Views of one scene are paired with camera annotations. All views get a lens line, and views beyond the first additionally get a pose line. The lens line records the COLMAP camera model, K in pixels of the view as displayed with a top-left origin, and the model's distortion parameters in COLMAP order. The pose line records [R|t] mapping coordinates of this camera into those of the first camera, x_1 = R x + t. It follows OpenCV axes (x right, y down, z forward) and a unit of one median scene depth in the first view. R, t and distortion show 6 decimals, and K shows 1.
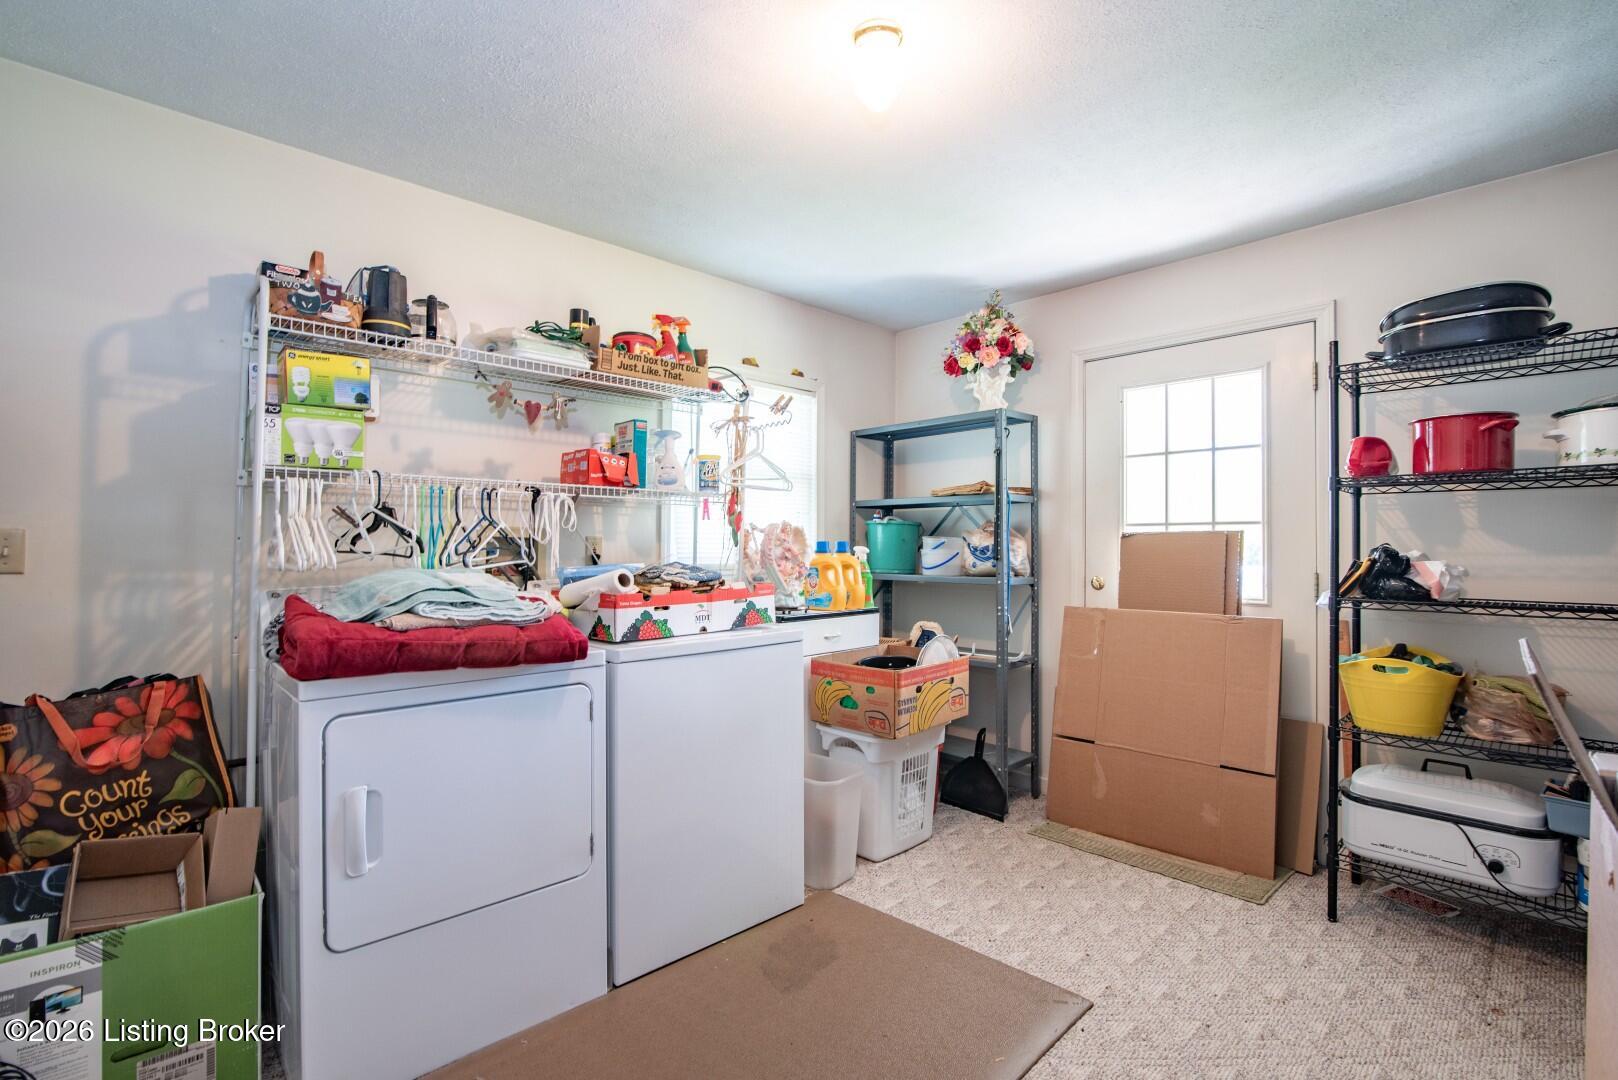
lens RADIAL K [[746.2, 0, 815.2], [0, 746.2, 535.8], [0, 0, 1]] dist [-0.018387, 0.000935]
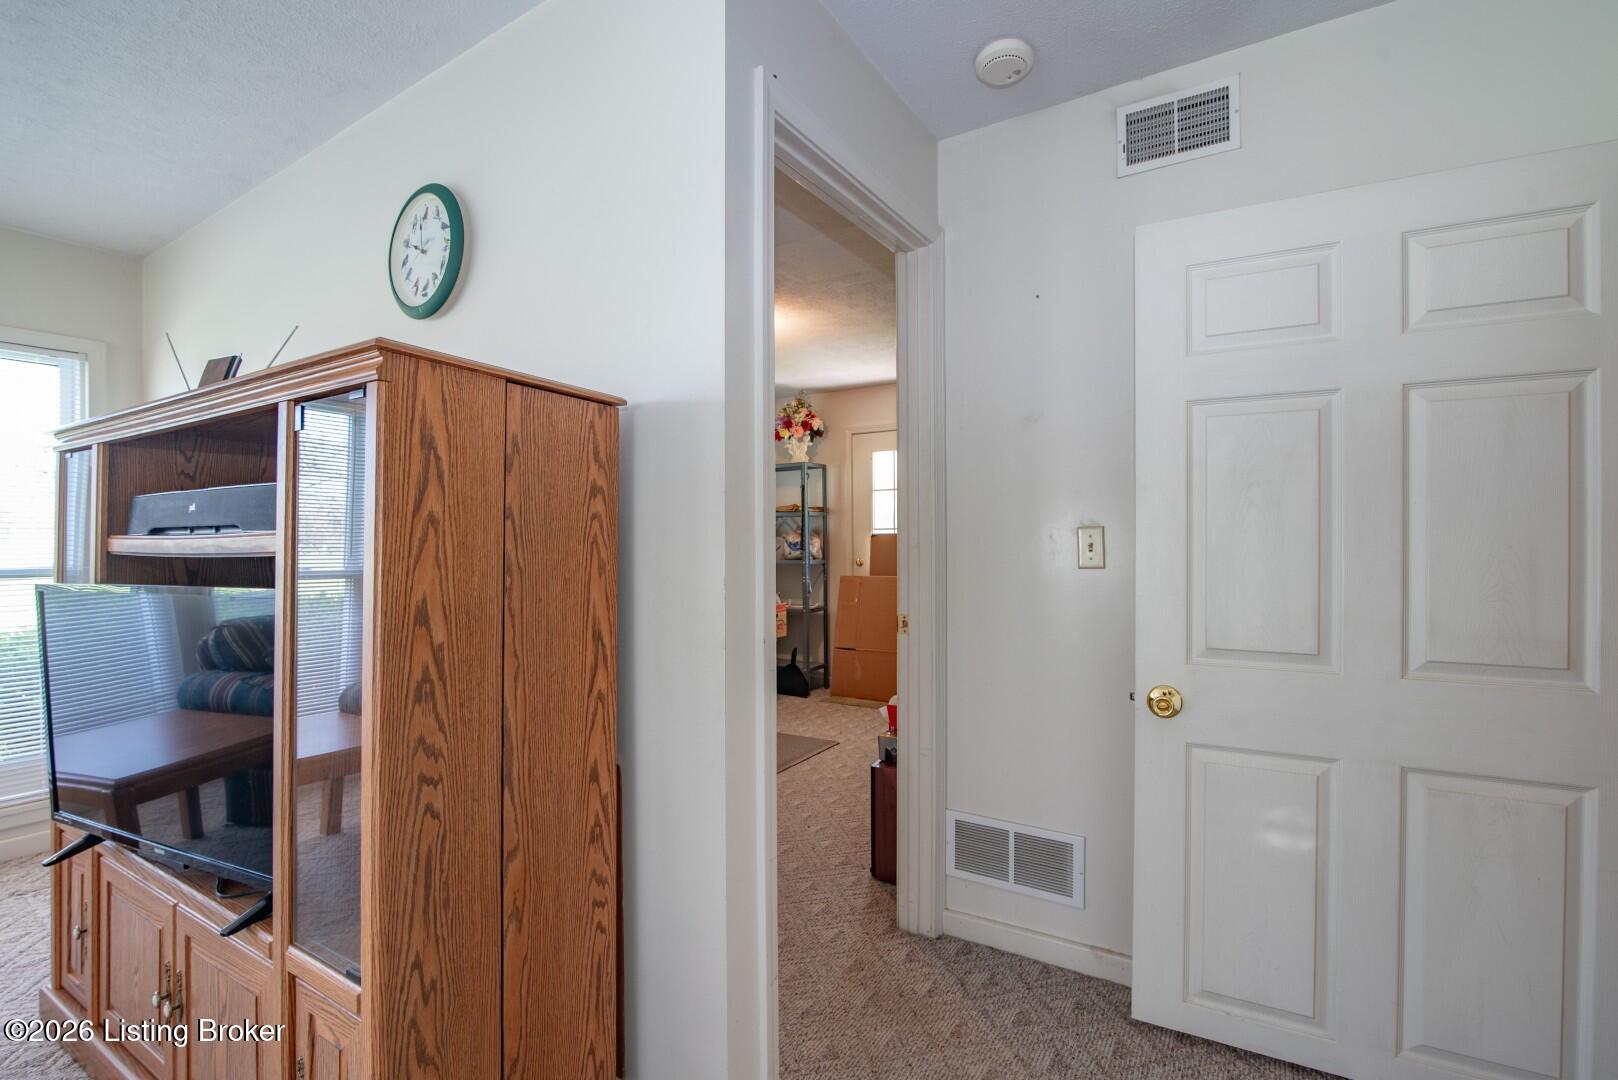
lens RADIAL K [[746.2, 0, 817.0], [0, 746.2, 537.5], [0, 0, 1]] dist [-0.018387, 0.000935]
pose [[0.971946, -0.009476, 0.235014, -0.125621], [0.006774, 0.999901, 0.012302, -0.016750], [-0.235107, -0.010365, 0.971914, -0.667504]]
